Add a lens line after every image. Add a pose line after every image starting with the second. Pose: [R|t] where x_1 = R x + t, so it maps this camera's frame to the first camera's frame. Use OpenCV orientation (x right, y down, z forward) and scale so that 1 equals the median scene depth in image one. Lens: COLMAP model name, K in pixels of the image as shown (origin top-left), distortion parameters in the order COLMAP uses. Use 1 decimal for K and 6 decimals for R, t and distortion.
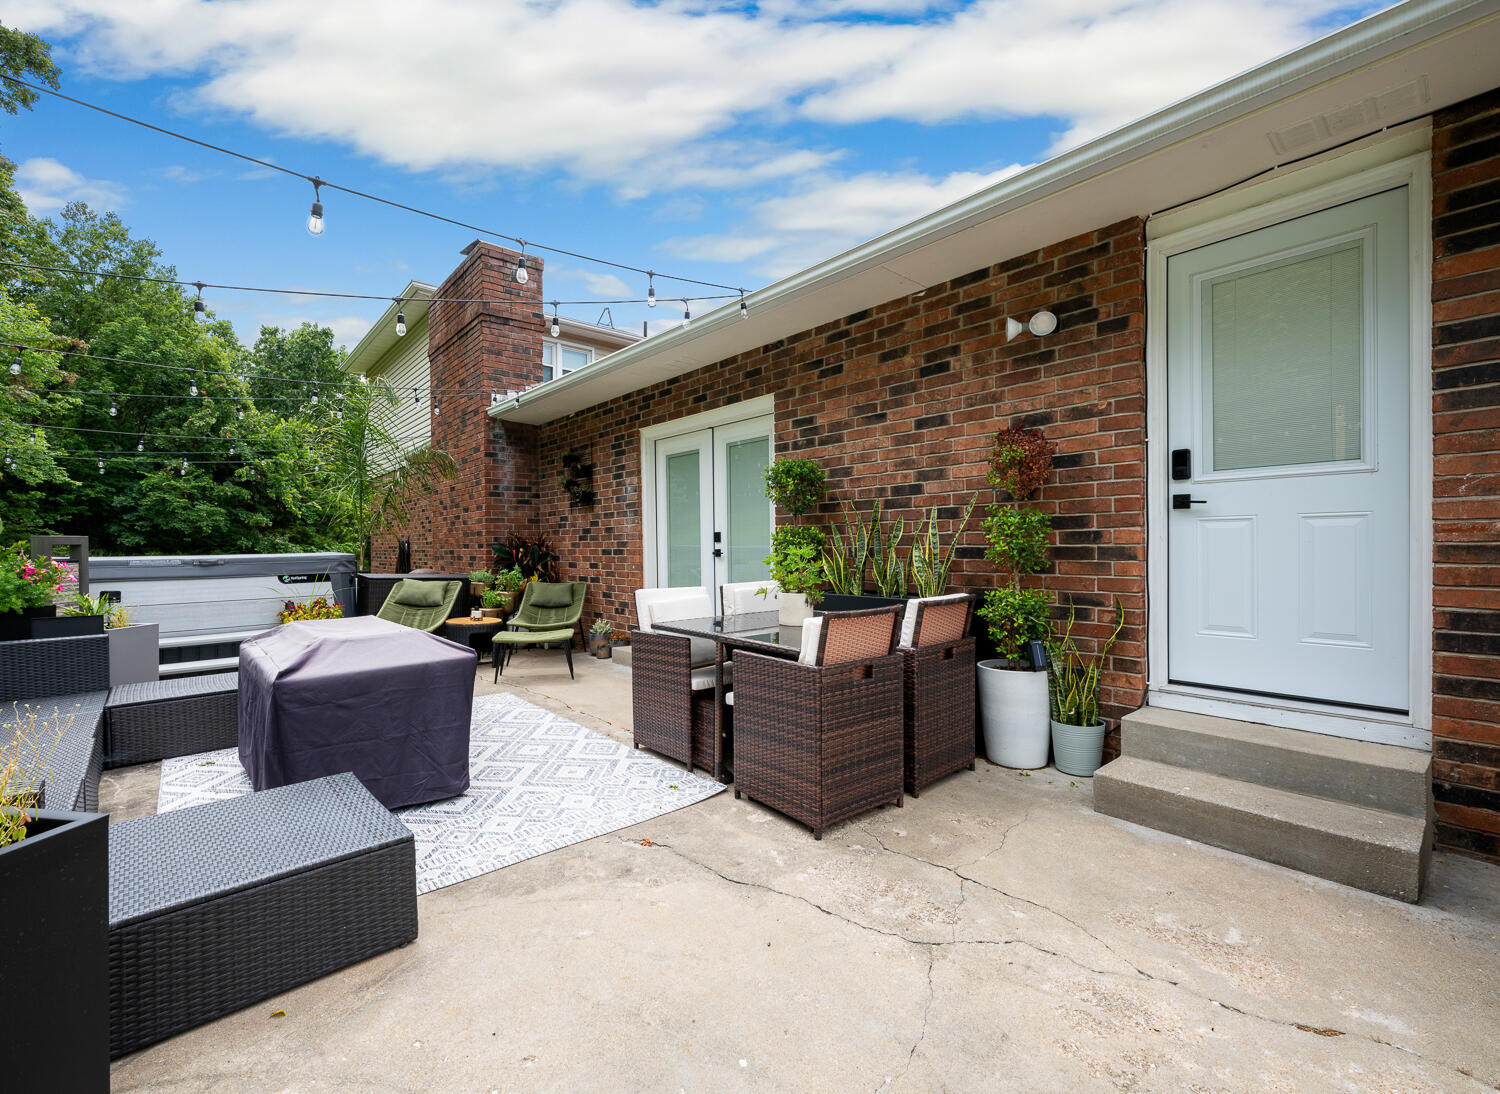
lens RADIAL K [[649.6, 0, 720.9], [0, 649.6, 548.0], [0, 0, 1]] dist [-0.002230, 0.000560]
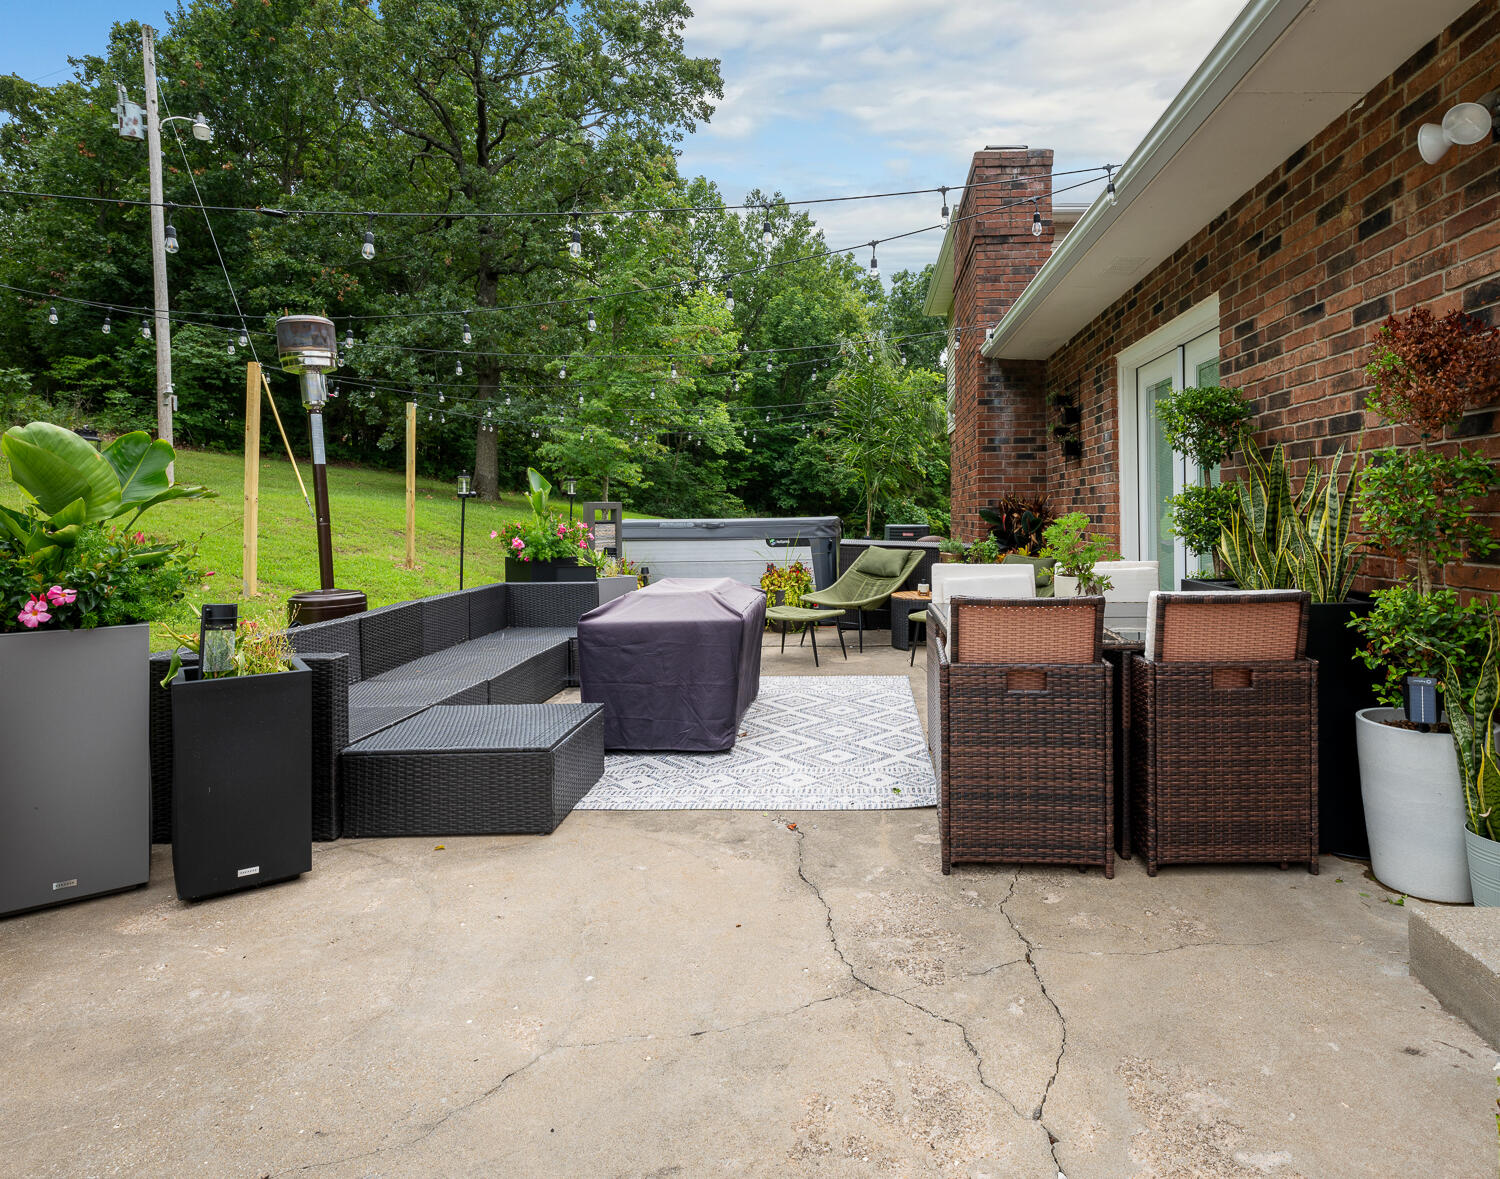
lens RADIAL K [[865.7, 0, 836.8], [0, 865.7, 511.7], [0, 0, 1]] dist [-0.003382, 0.002725]
pose [[0.753016, 0.003558, -0.657993, 0.329538], [-0.003476, 0.999993, 0.001430, -0.003290], [0.657993, 0.001210, 0.753023, 0.039203]]
